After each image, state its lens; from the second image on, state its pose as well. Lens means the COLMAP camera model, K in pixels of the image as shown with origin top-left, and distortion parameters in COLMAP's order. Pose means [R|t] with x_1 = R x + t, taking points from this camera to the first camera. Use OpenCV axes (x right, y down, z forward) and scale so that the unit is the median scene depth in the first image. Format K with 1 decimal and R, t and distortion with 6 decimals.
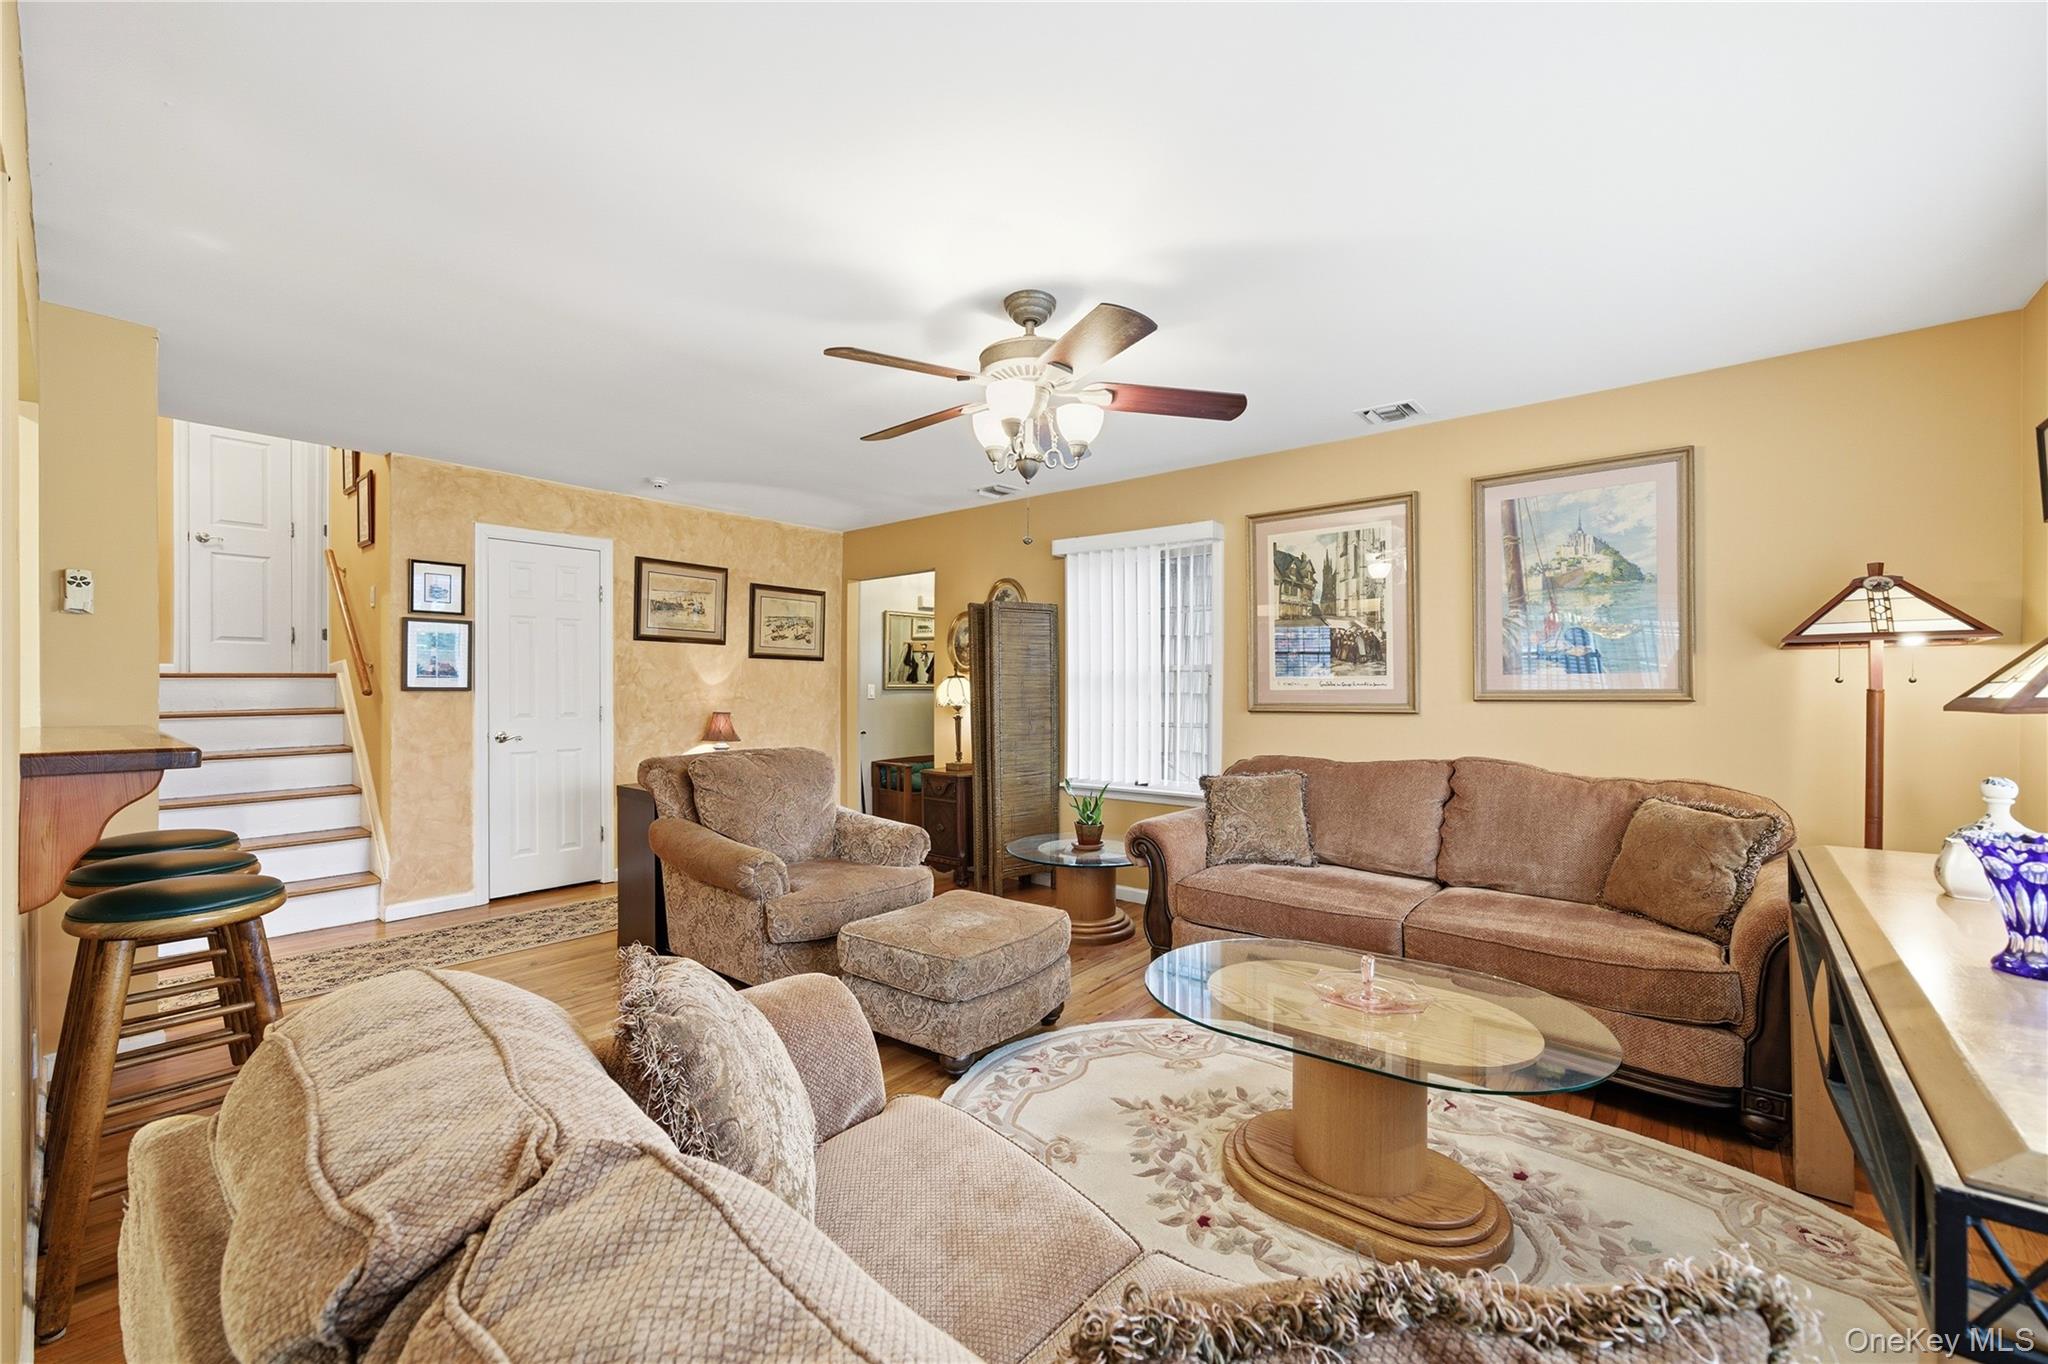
lens RADIAL K [[825.7, 0, 1016.7], [0, 825.7, 684.4], [0, 0, 1]] dist [-0.013185, 0.000659]
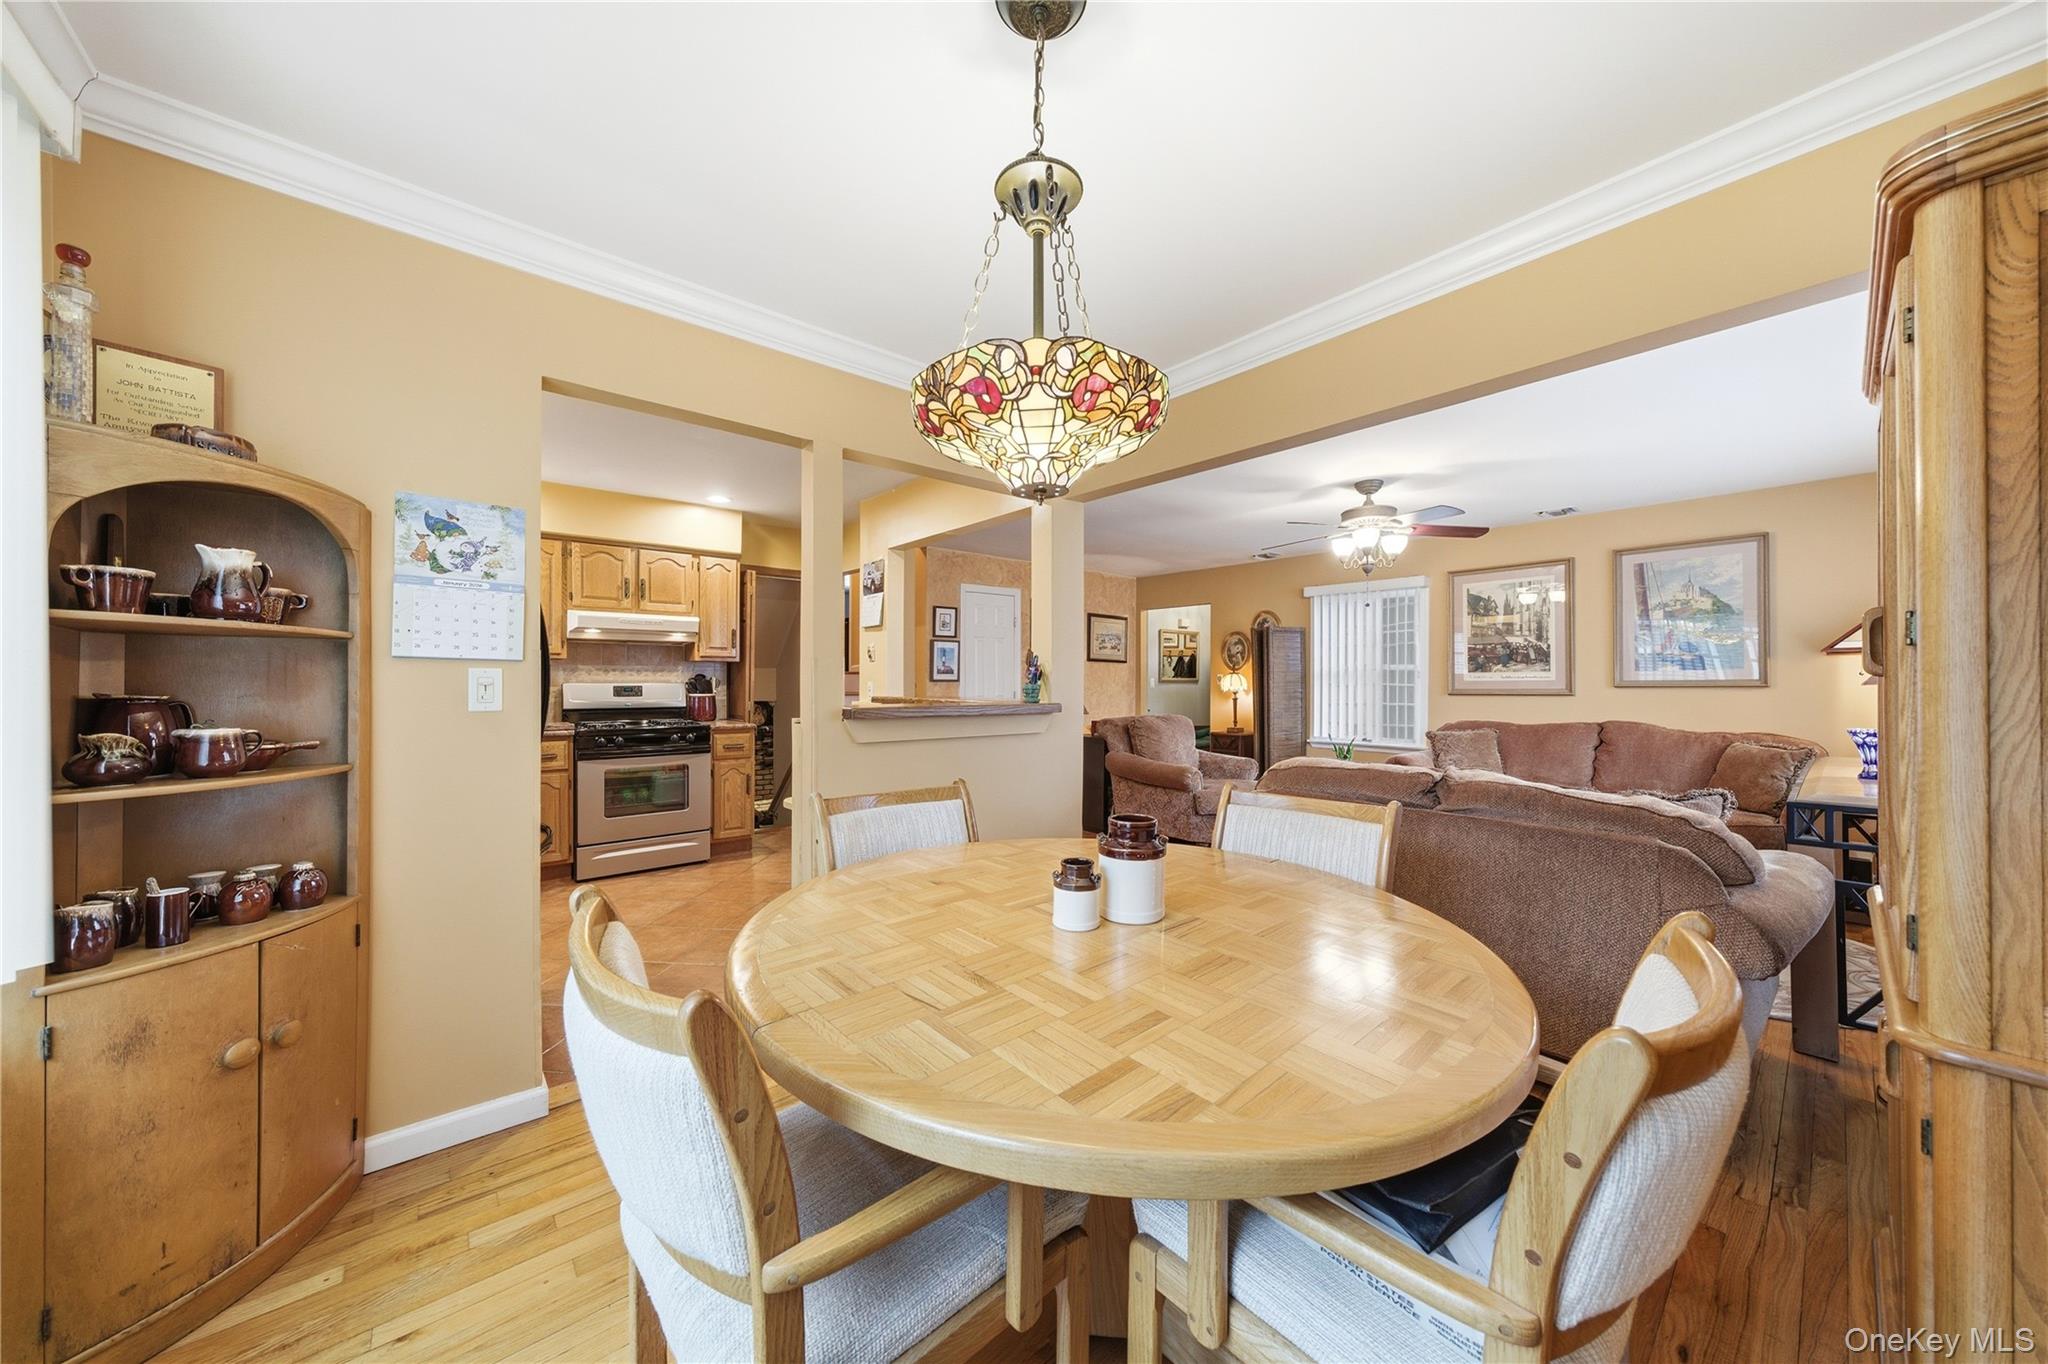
lens RADIAL K [[703.5, 0, 1017.7], [0, 703.5, 678.3], [0, 0, 1]] dist [-0.004582, 0.002195]
pose [[0.985346, -0.000878, -0.170563, -0.322031], [0.000556, 0.999998, -0.001936, 0.004477], [0.170564, 0.001813, 0.985345, -0.495207]]
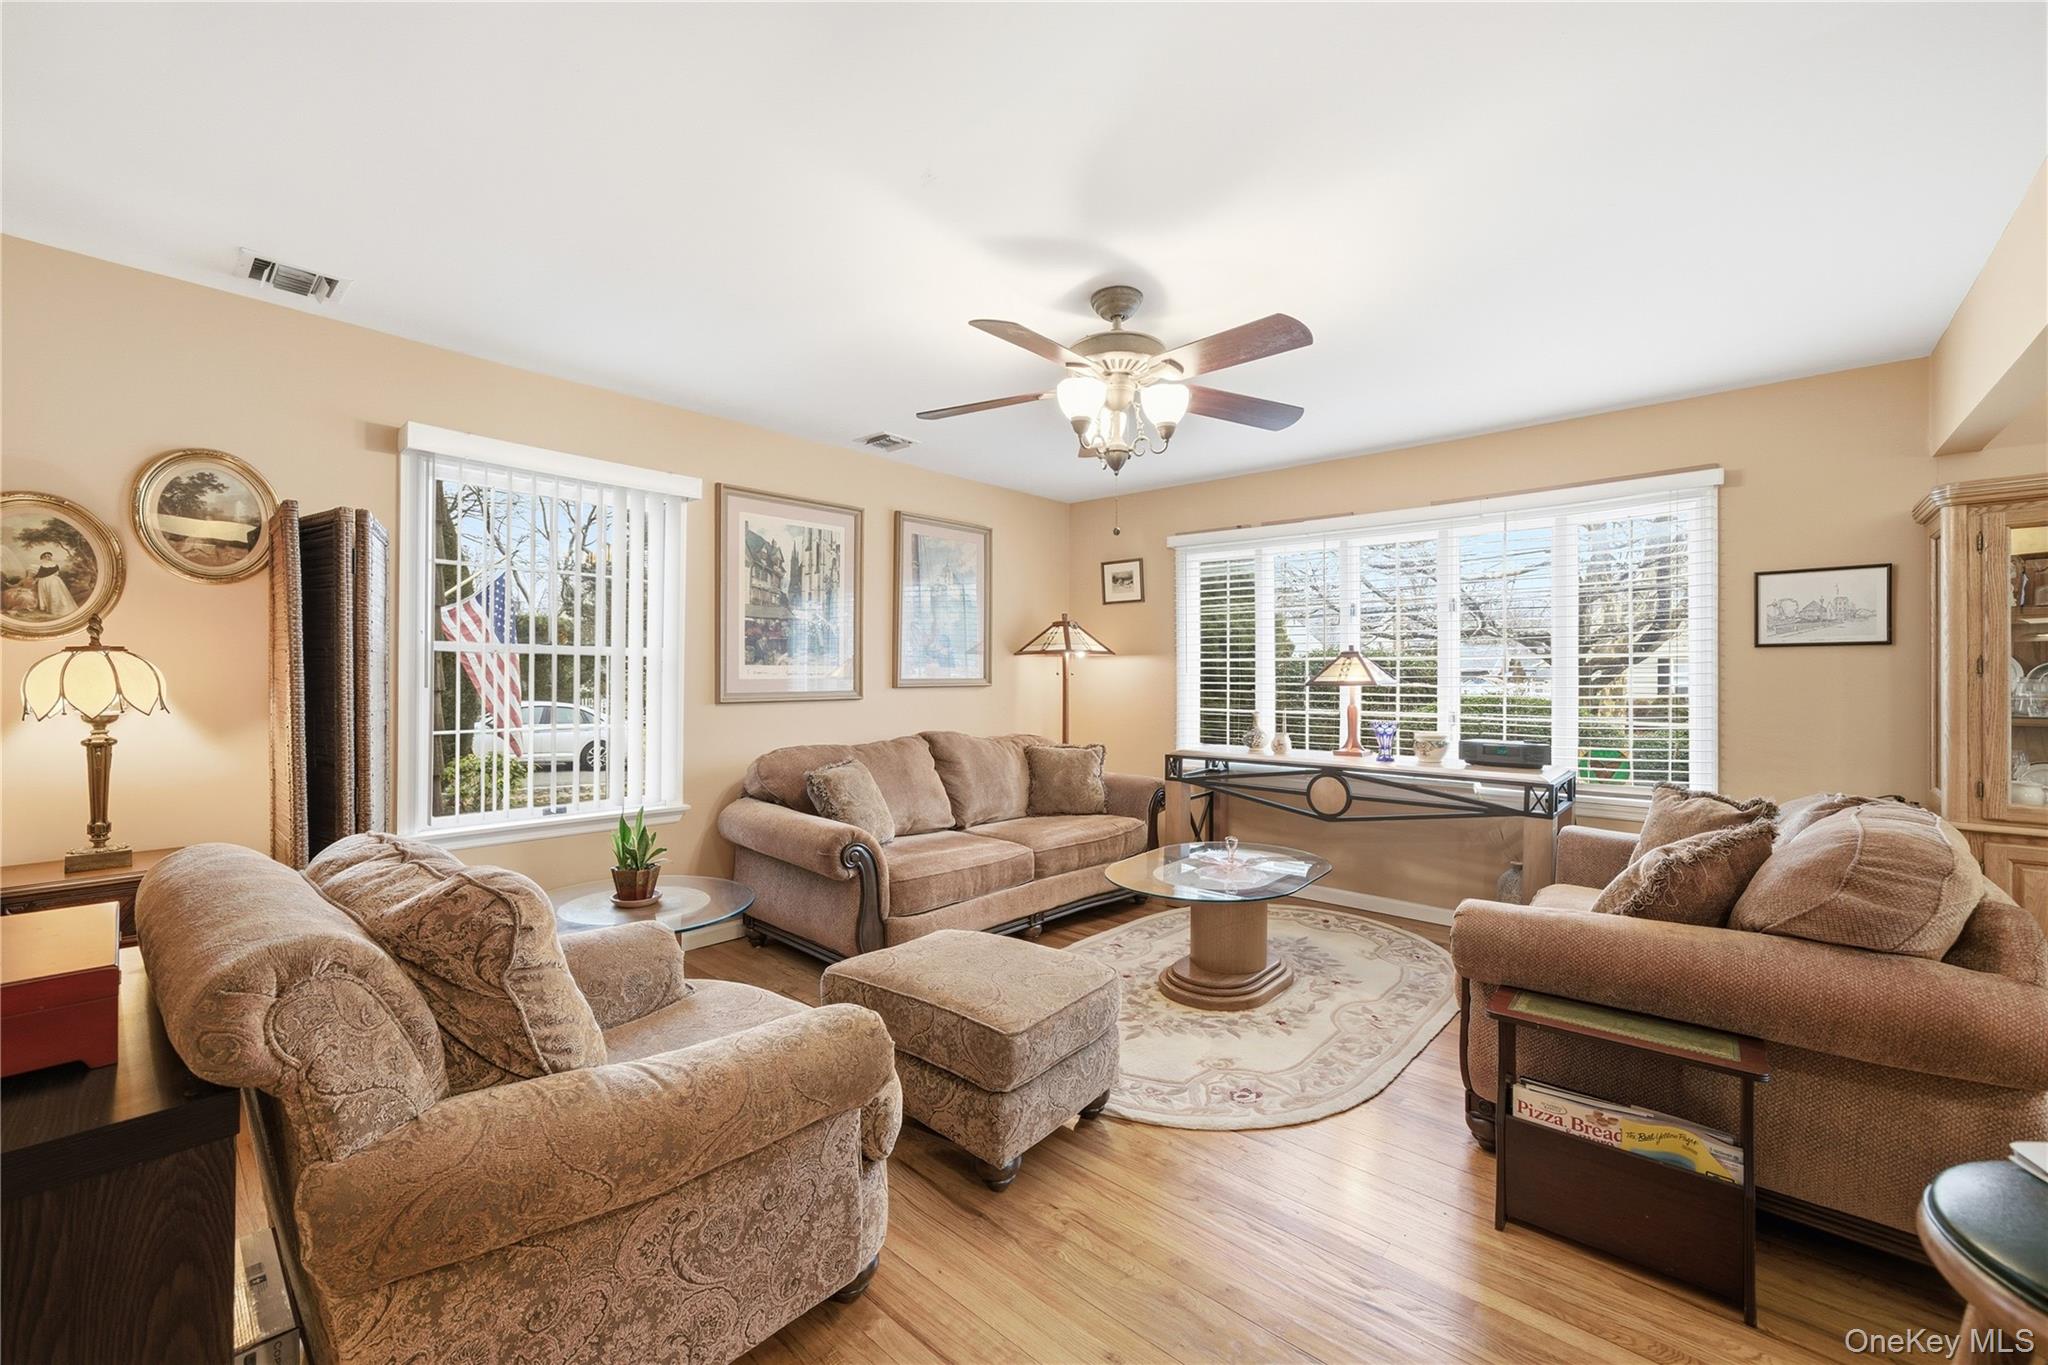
lens RADIAL K [[825.7, 0, 1020.6], [0, 825.7, 679.6], [0, 0, 1]] dist [-0.013185, 0.000659]
pose [[0.038885, 0.000567, 0.999244, -0.608948], [-0.005054, 0.999987, -0.000371, 0.006710], [-0.999231, -0.005036, 0.038887, 0.655529]]
